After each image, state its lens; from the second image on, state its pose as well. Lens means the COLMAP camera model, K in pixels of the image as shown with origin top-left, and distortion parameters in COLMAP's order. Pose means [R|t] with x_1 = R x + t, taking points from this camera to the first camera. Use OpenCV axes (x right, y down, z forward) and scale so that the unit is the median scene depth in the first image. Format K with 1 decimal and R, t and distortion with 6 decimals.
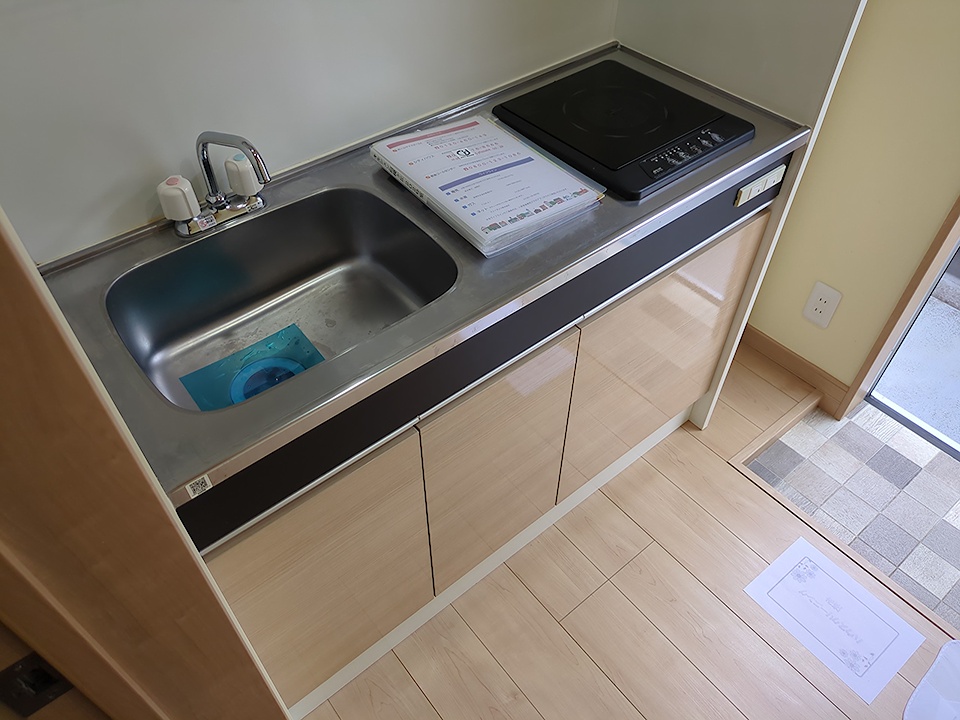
lens RADIAL K [[725.1, 0, 480.4], [0, 725.1, 363.2], [0, 0, 1]] dist [0.040914, 0.000059]
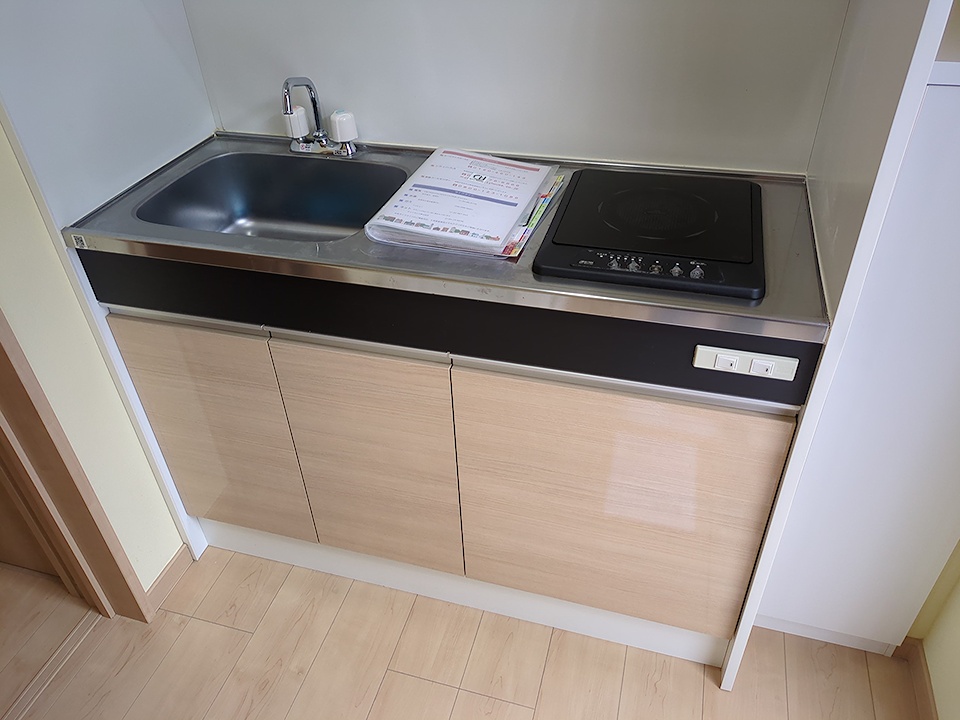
lens RADIAL K [[725.1, 0, 473.8], [0, 725.1, 359.7], [0, 0, 1]] dist [0.040914, 0.000059]
pose [[0.557228, 0.484911, -0.674061, 0.810437], [-0.580441, 0.807964, 0.101404, -0.175705], [0.593789, 0.334747, 0.731683, 0.303708]]
